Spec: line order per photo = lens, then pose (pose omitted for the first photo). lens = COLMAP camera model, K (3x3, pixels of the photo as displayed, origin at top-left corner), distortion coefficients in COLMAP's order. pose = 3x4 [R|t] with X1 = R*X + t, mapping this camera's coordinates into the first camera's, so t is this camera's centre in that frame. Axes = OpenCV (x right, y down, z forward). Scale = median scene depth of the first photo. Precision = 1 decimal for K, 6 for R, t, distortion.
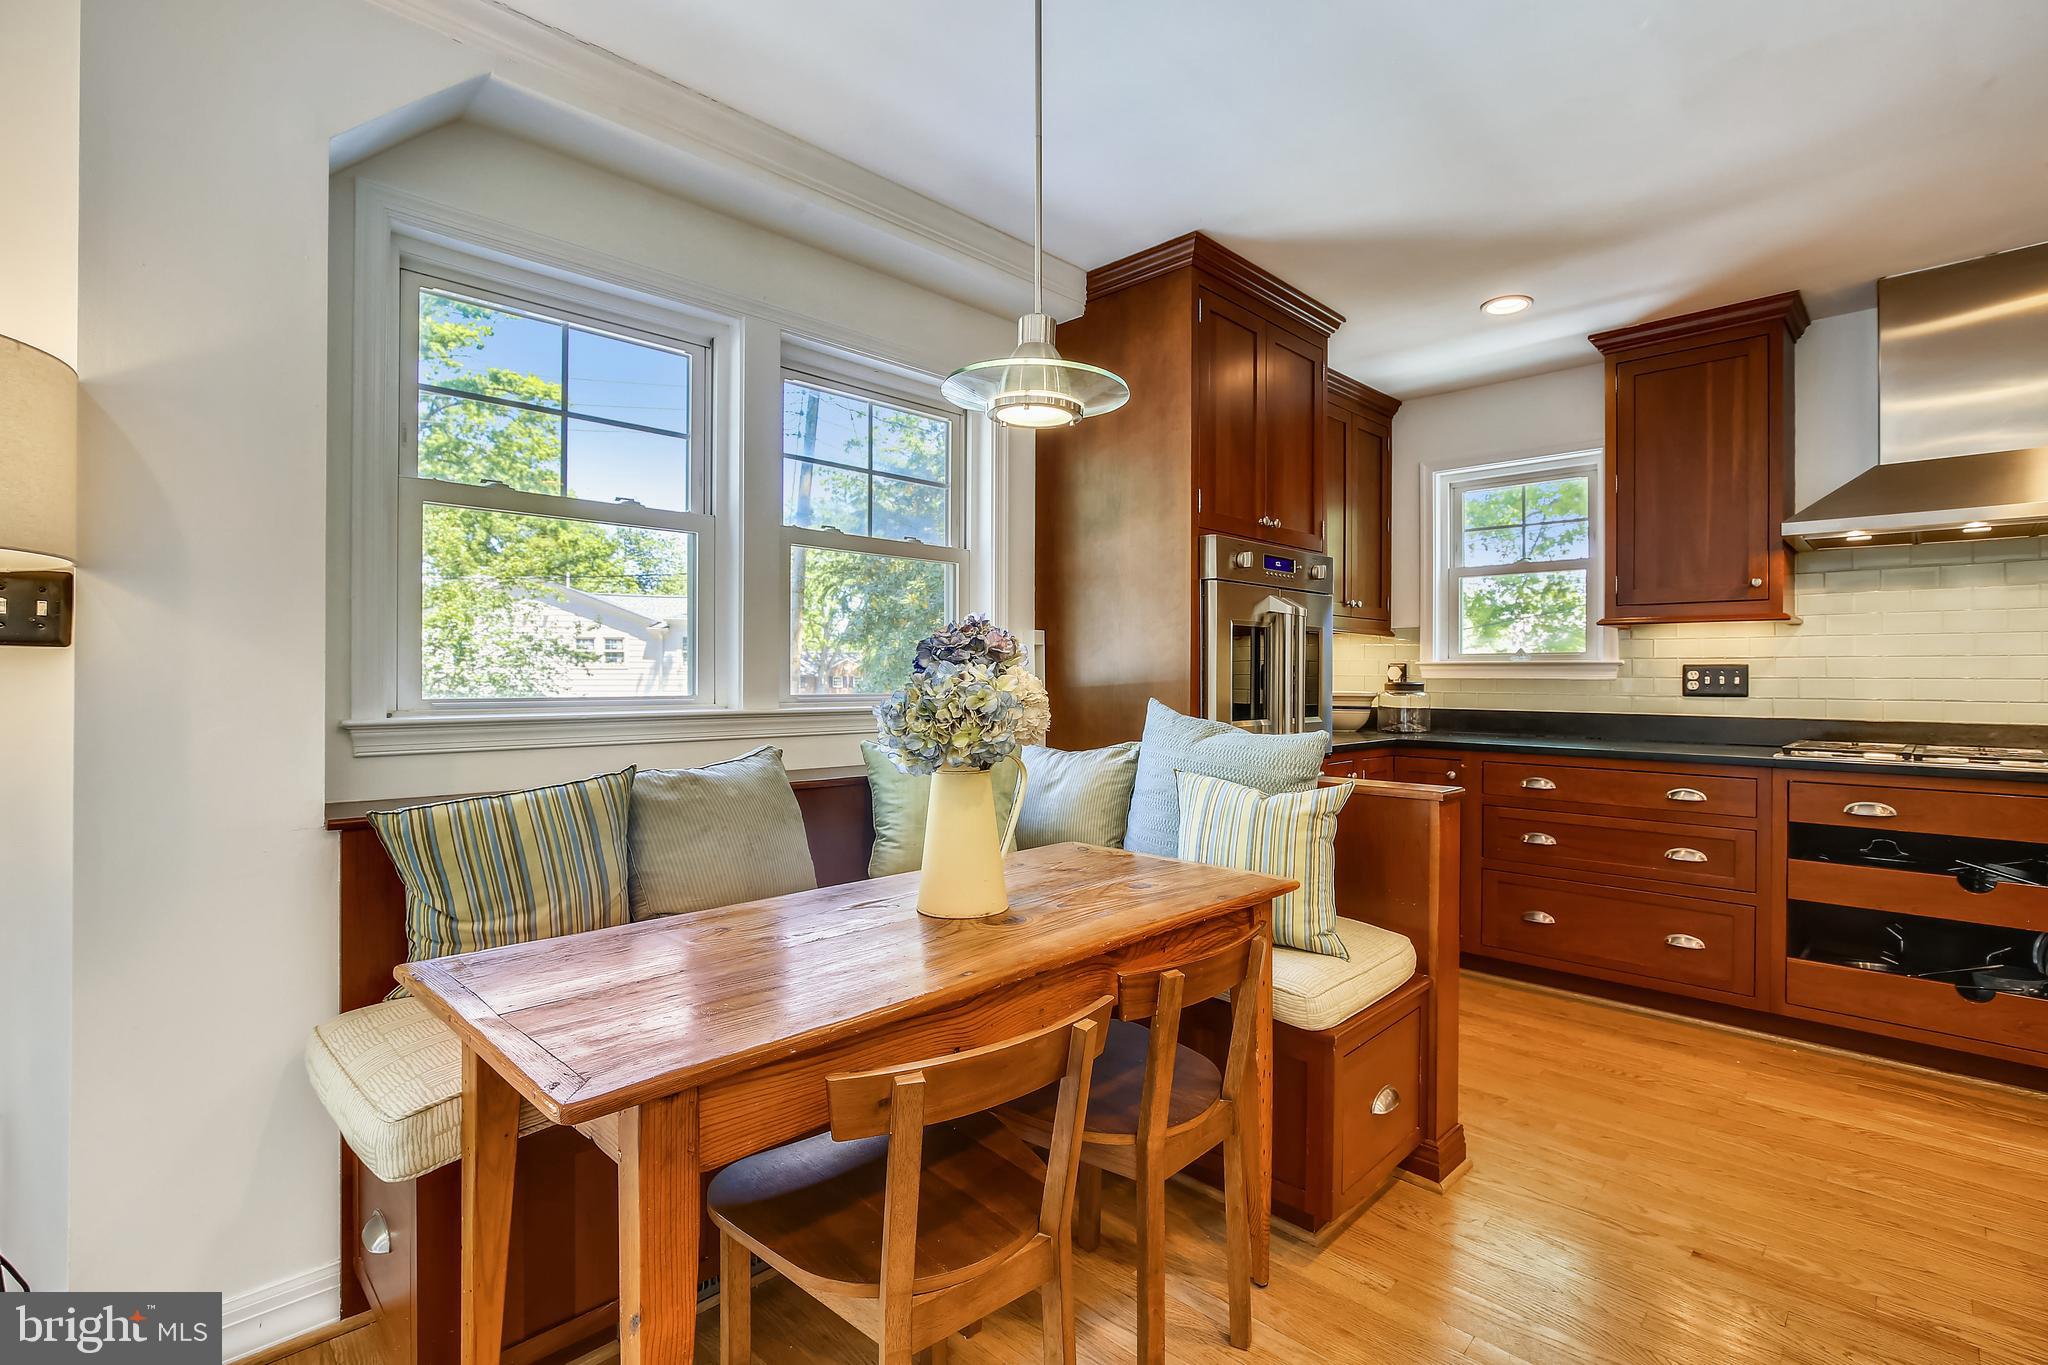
lens RADIAL K [[950.6, 0, 1031.7], [0, 950.6, 674.8], [0, 0, 1]] dist [-0.023864, 0.007758]
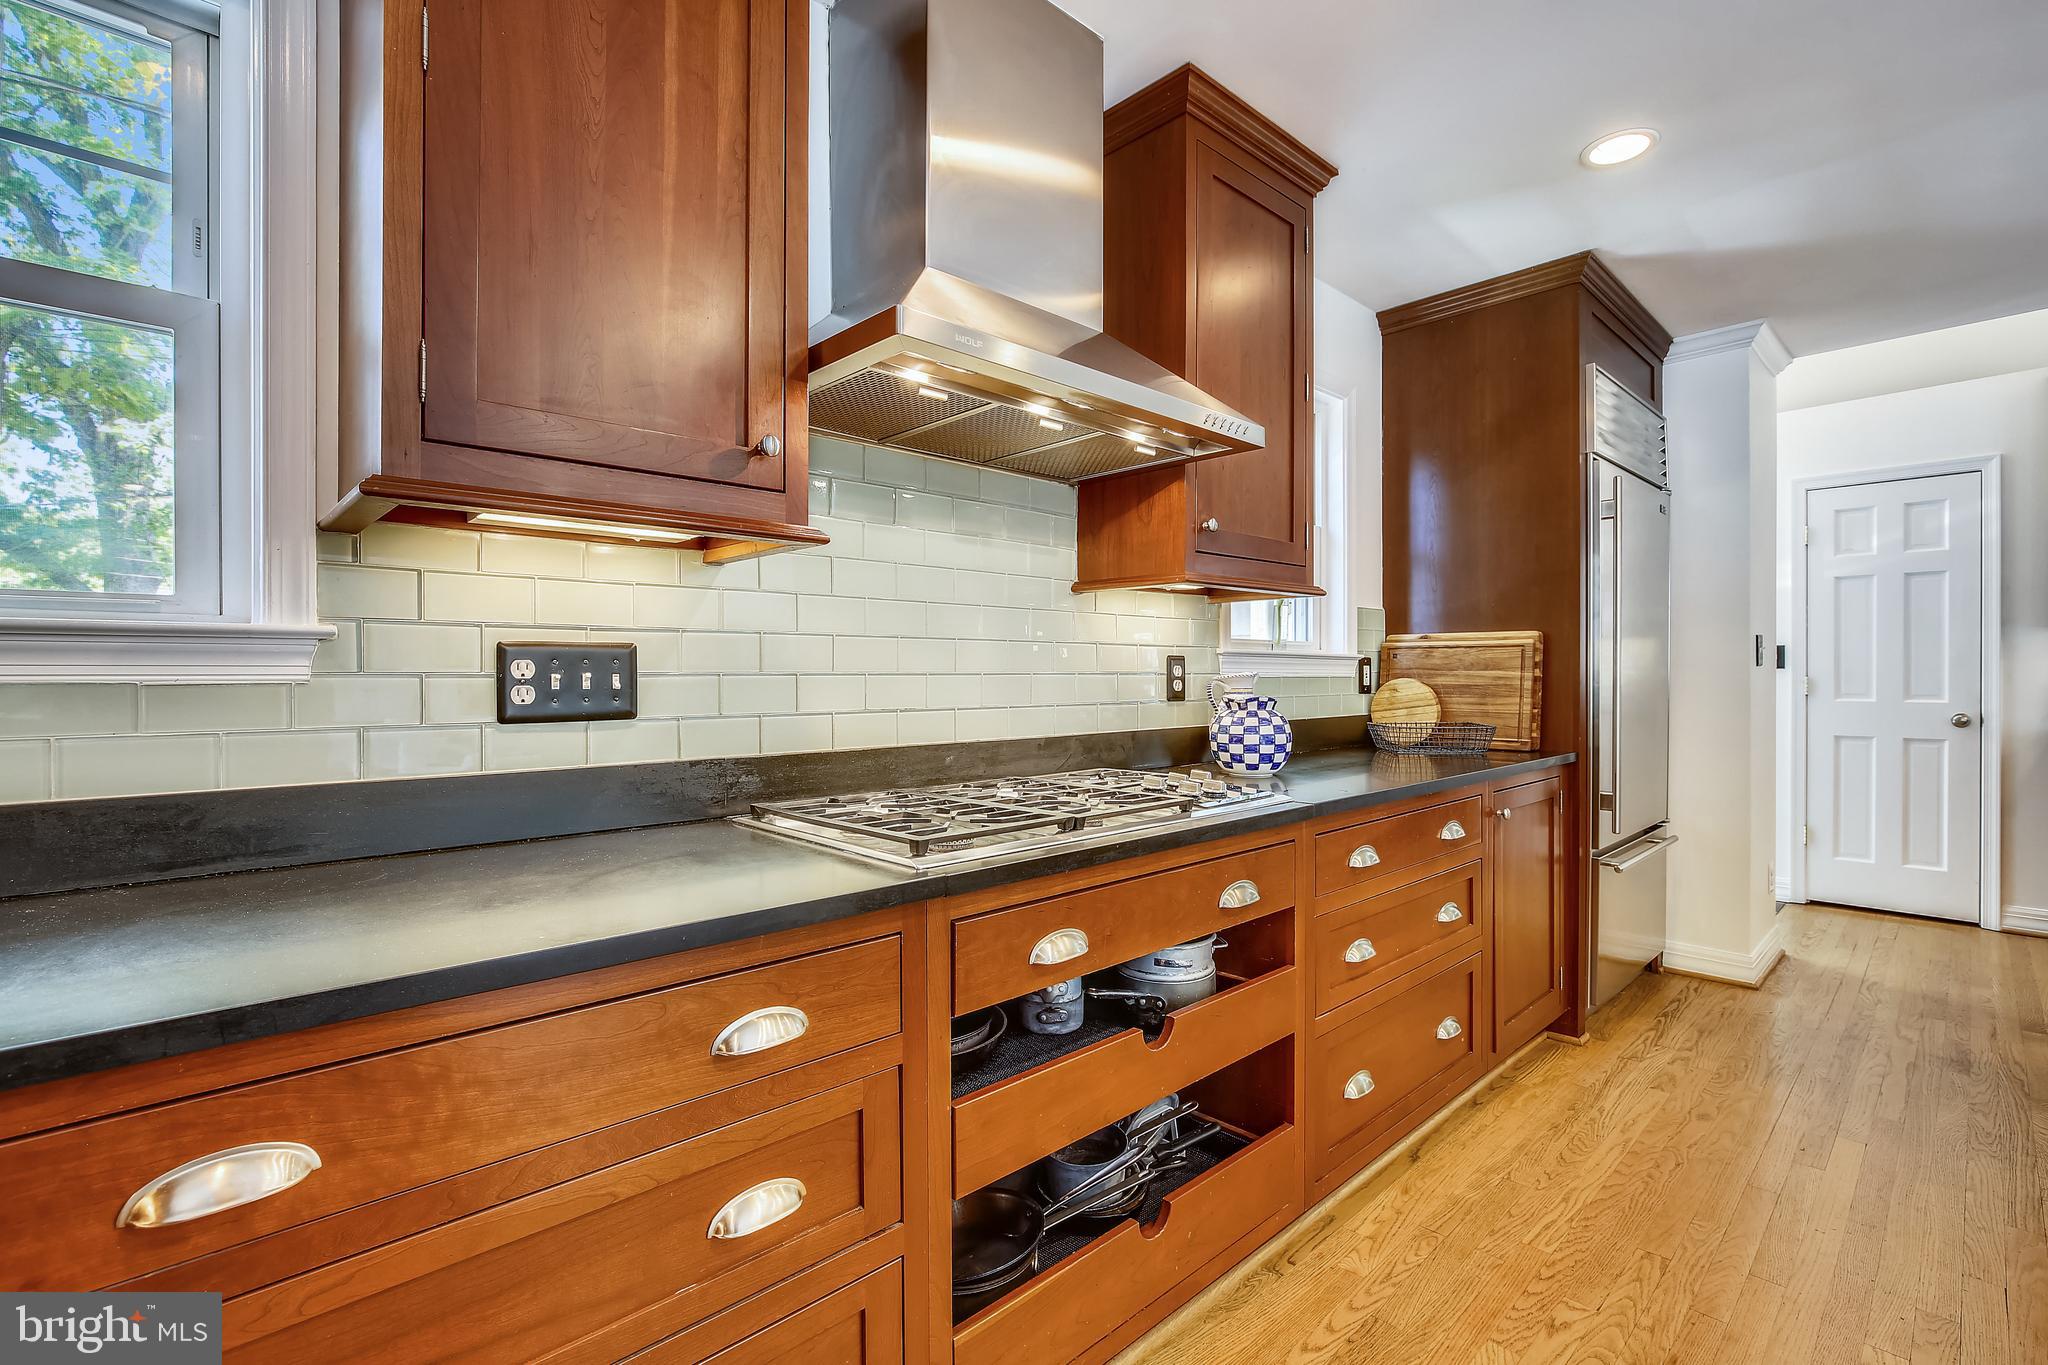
lens RADIAL K [[940.9, 0, 1031.3], [0, 940.9, 673.9], [0, 0, 1]] dist [-0.003498, 0.000182]
pose [[0.025802, -0.005206, 0.999654, 0.367071], [0.001452, 0.999986, 0.005170, 0.000544], [-0.999666, 0.001318, 0.025809, 0.905643]]
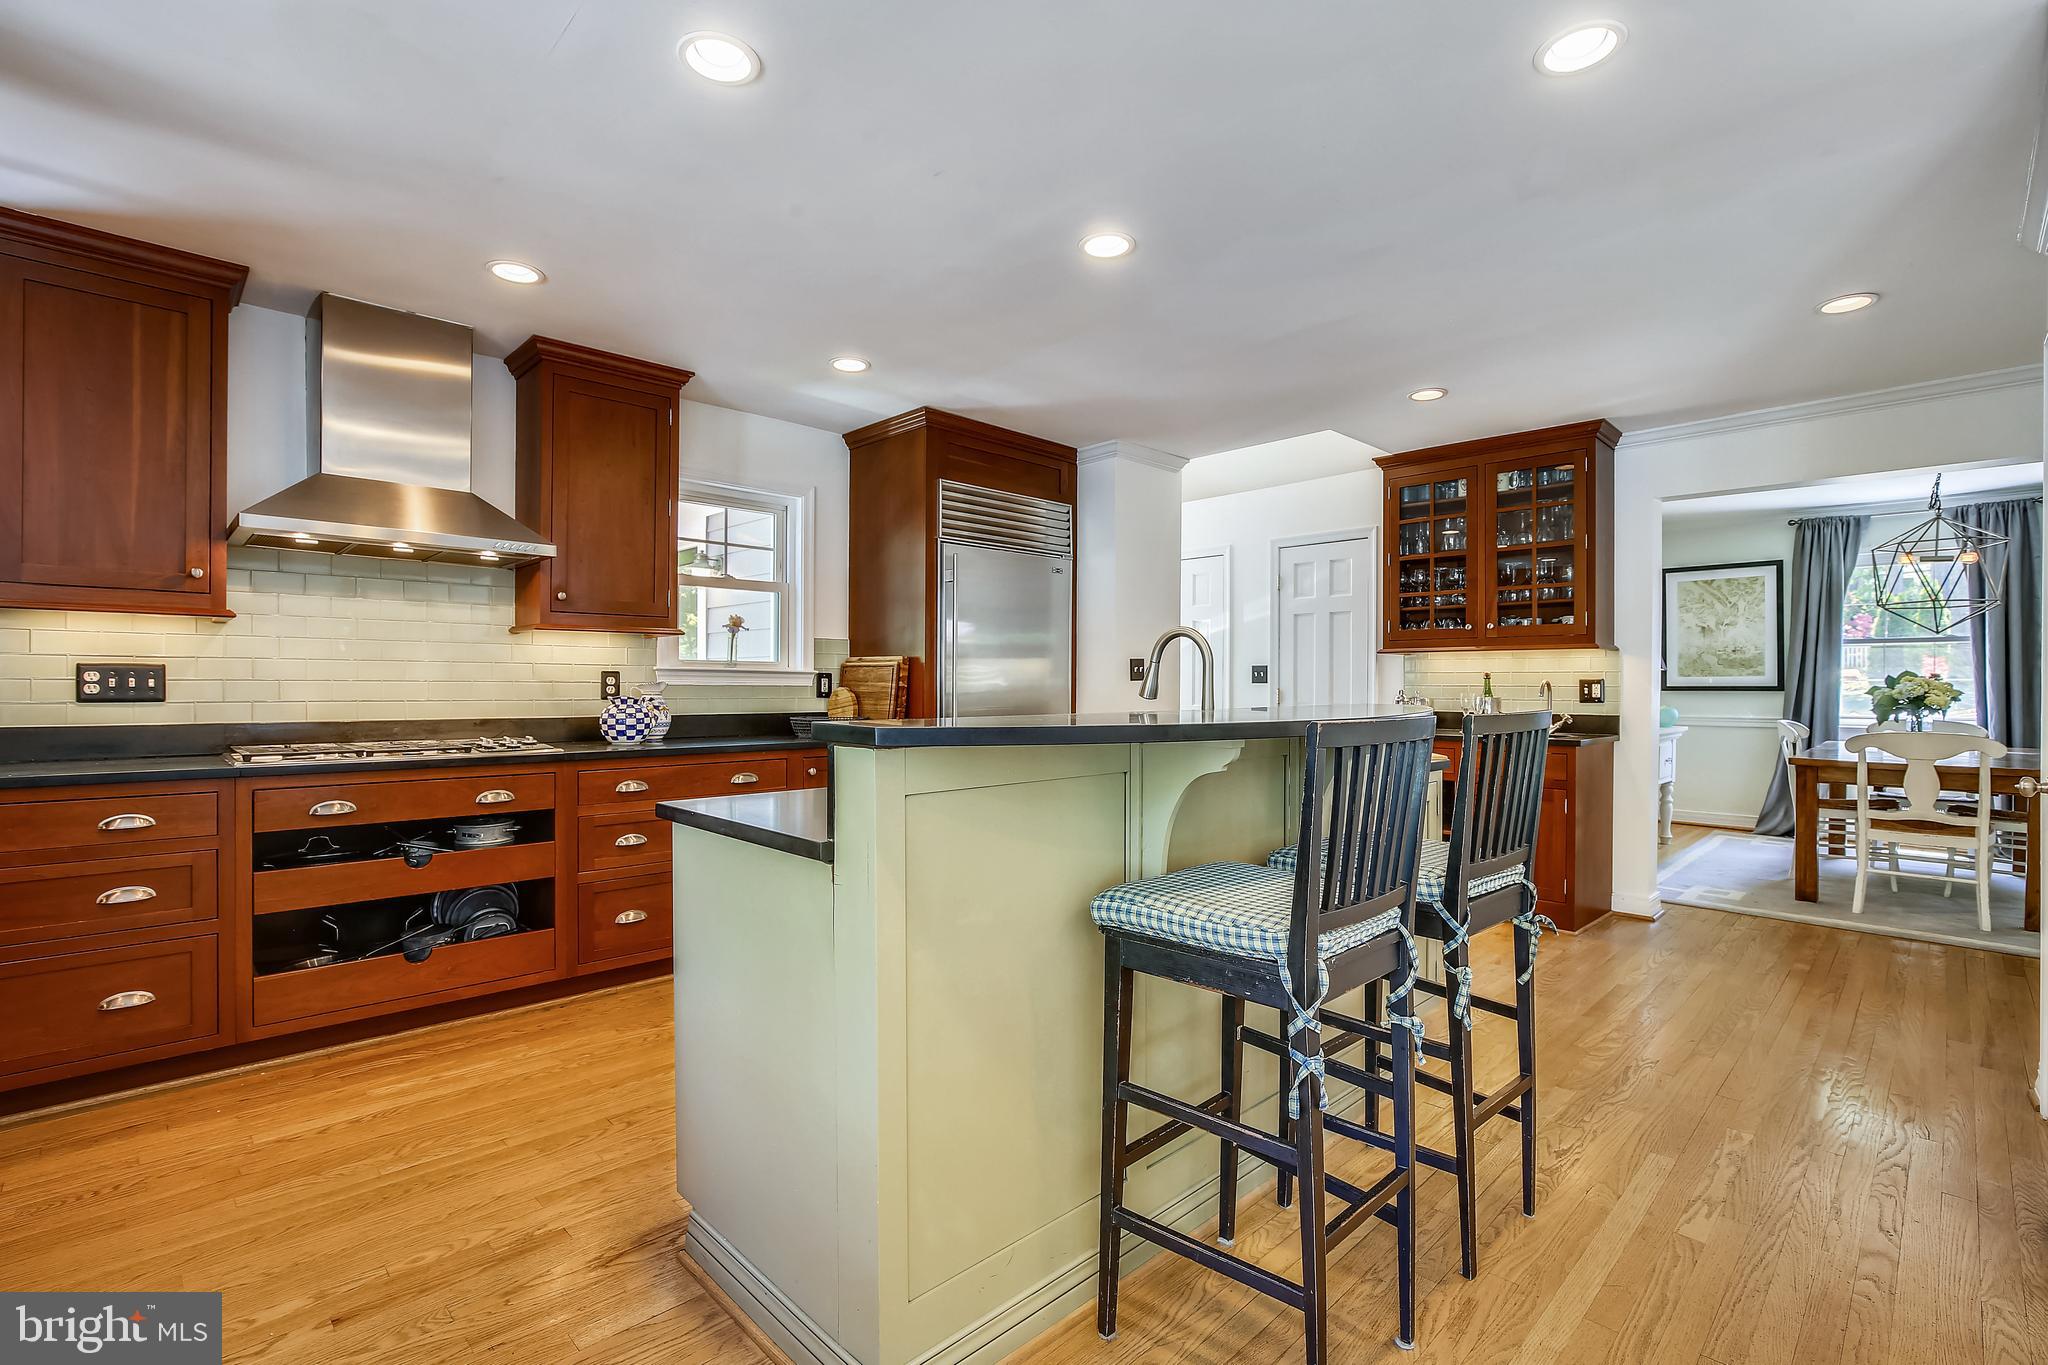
lens RADIAL K [[943.1, 0, 1015.3], [0, 943.1, 688.5], [0, 0, 1]] dist [-0.020848, 0.008831]
pose [[0.020067, -0.006320, 0.999779, -0.104885], [-0.004060, 0.999971, 0.006403, 0.002804], [-0.999790, -0.004188, 0.020040, 0.212281]]
